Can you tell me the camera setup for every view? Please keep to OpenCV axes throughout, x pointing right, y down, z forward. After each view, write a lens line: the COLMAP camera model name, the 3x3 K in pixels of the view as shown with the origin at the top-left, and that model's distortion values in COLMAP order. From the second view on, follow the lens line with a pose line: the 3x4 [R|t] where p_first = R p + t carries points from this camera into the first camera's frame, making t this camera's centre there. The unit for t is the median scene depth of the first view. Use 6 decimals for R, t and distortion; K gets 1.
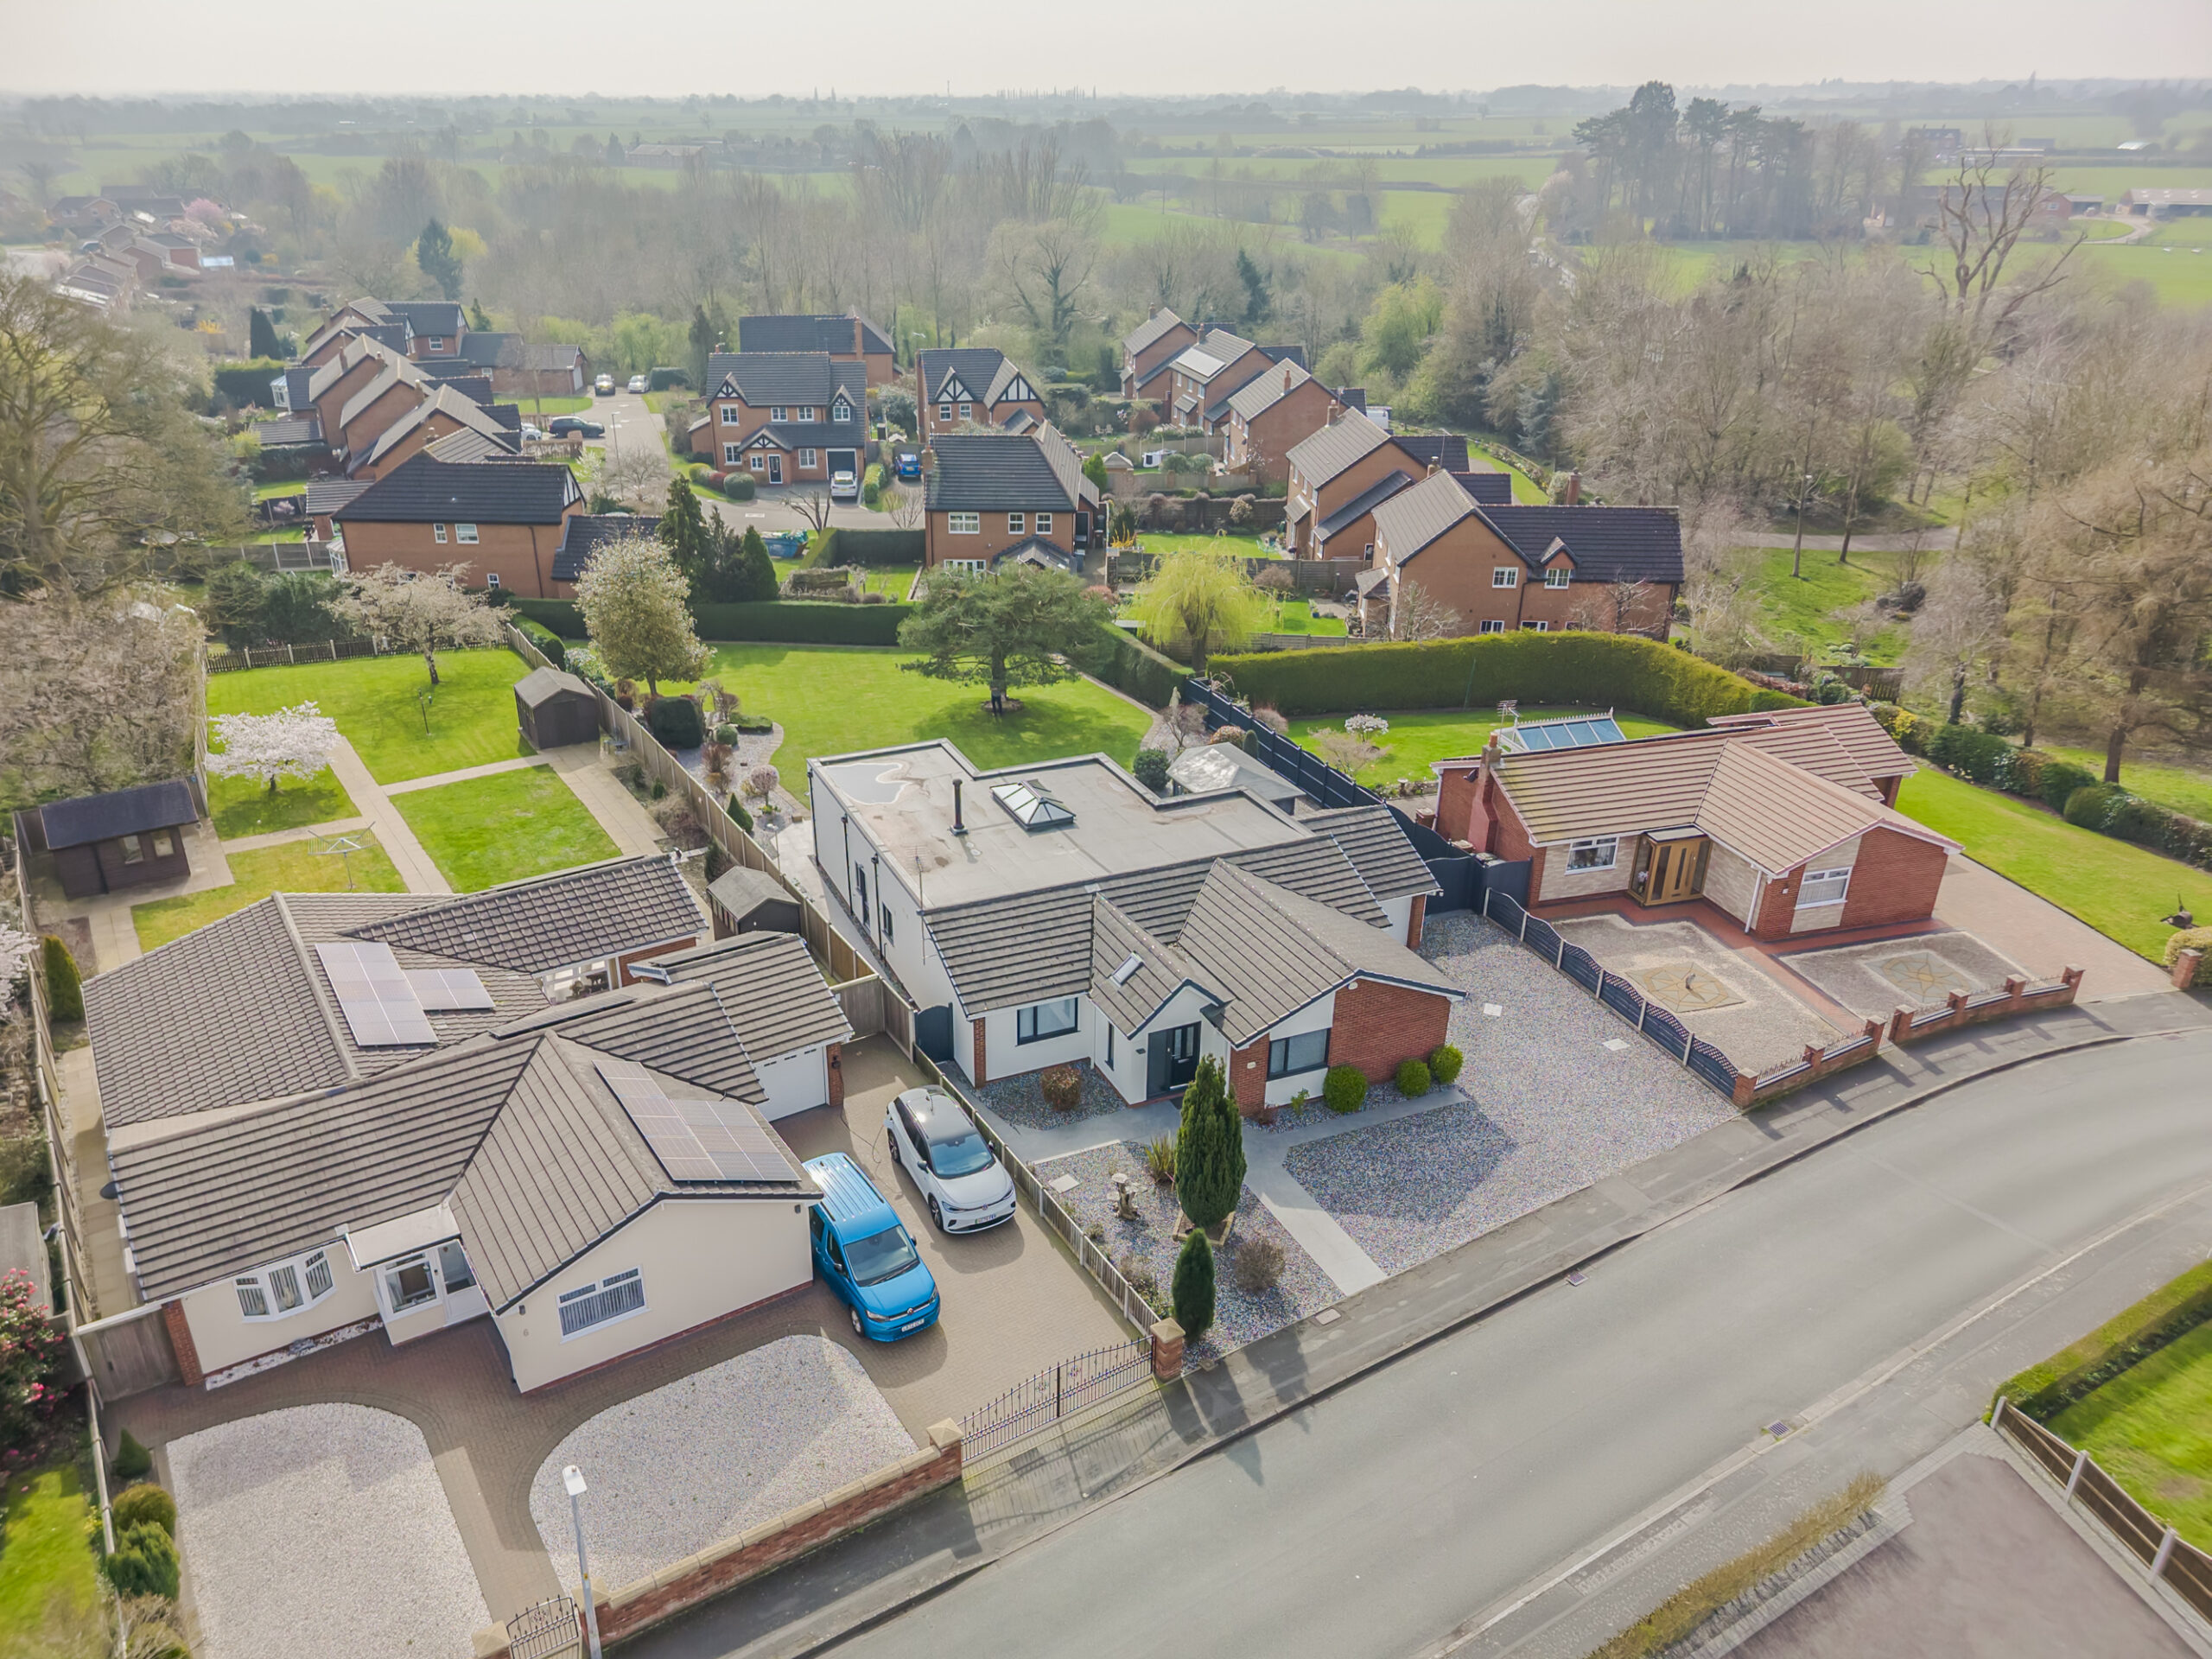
lens RADIAL K [[1477.0, 0, 1104.4], [0, 1477.0, 832.2], [0, 0, 1]] dist [0.018959, -0.012578]
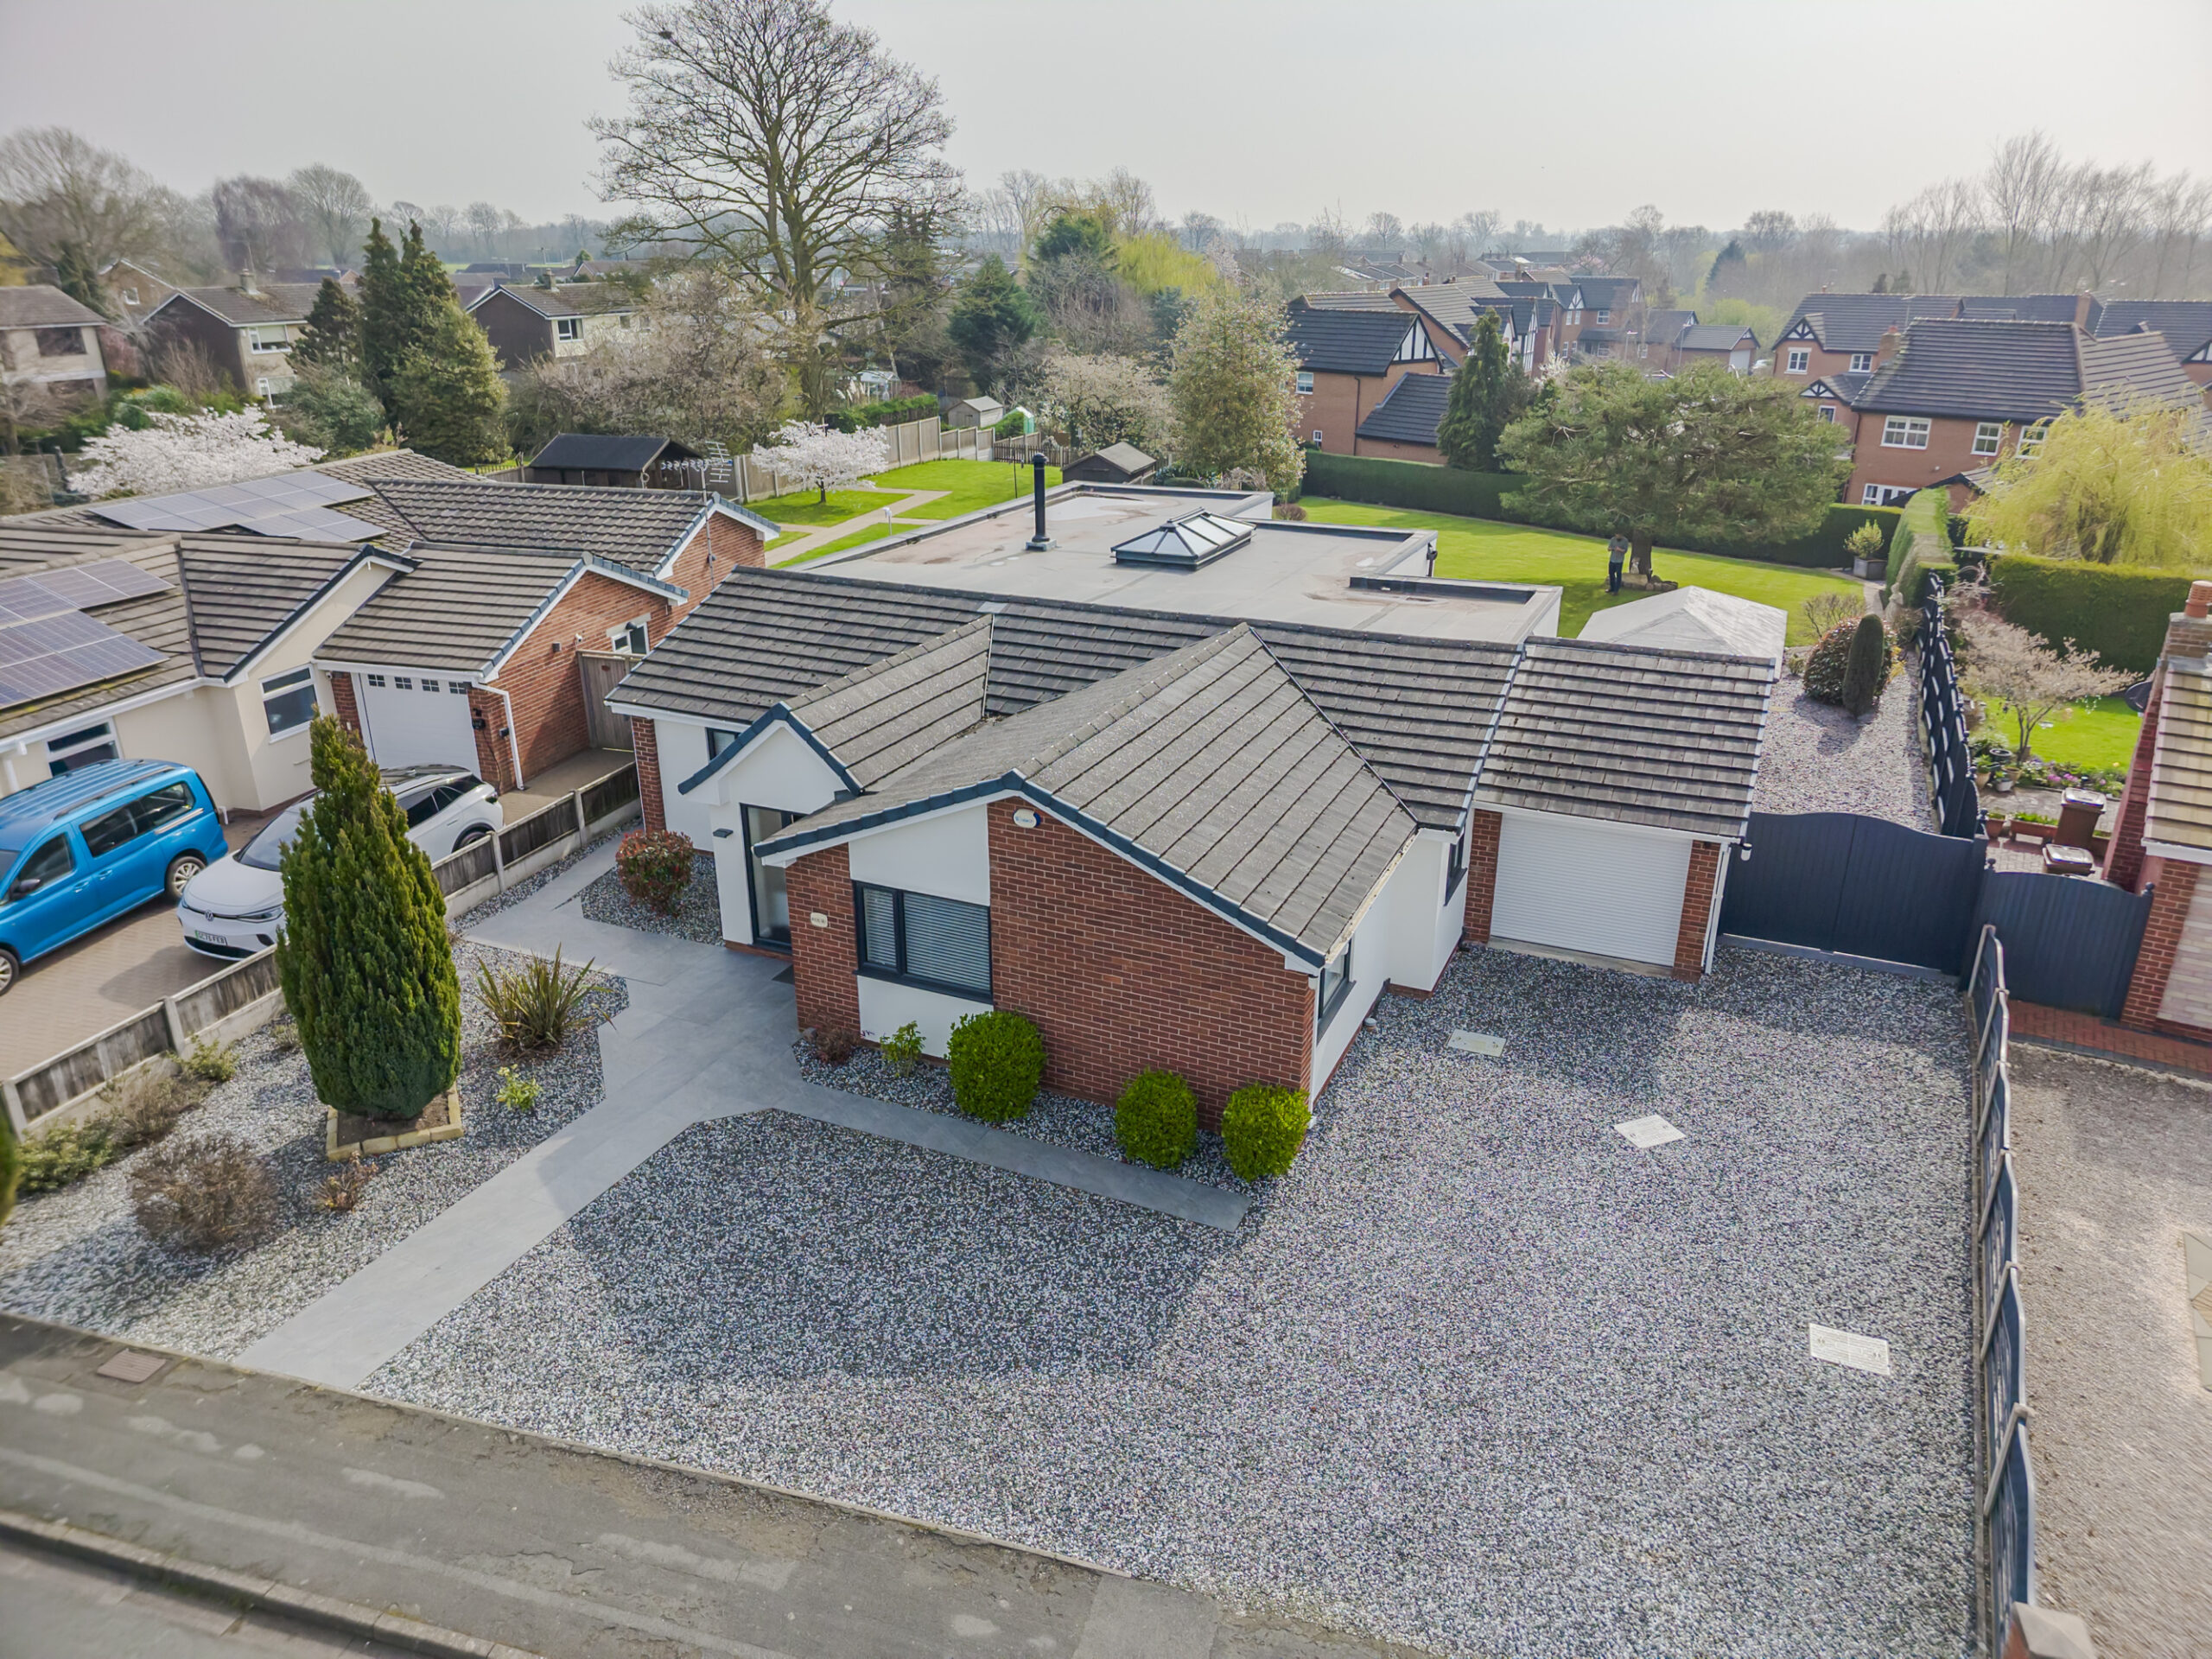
lens RADIAL K [[1477.0, 0, 1107.0], [0, 1477.0, 824.7], [0, 0, 1]] dist [0.018959, -0.012578]
pose [[0.684267, 0.269893, -0.677449, 0.414924], [-0.298935, 0.951162, 0.076996, 0.059619], [0.665144, 0.149827, 0.731529, 0.637924]]
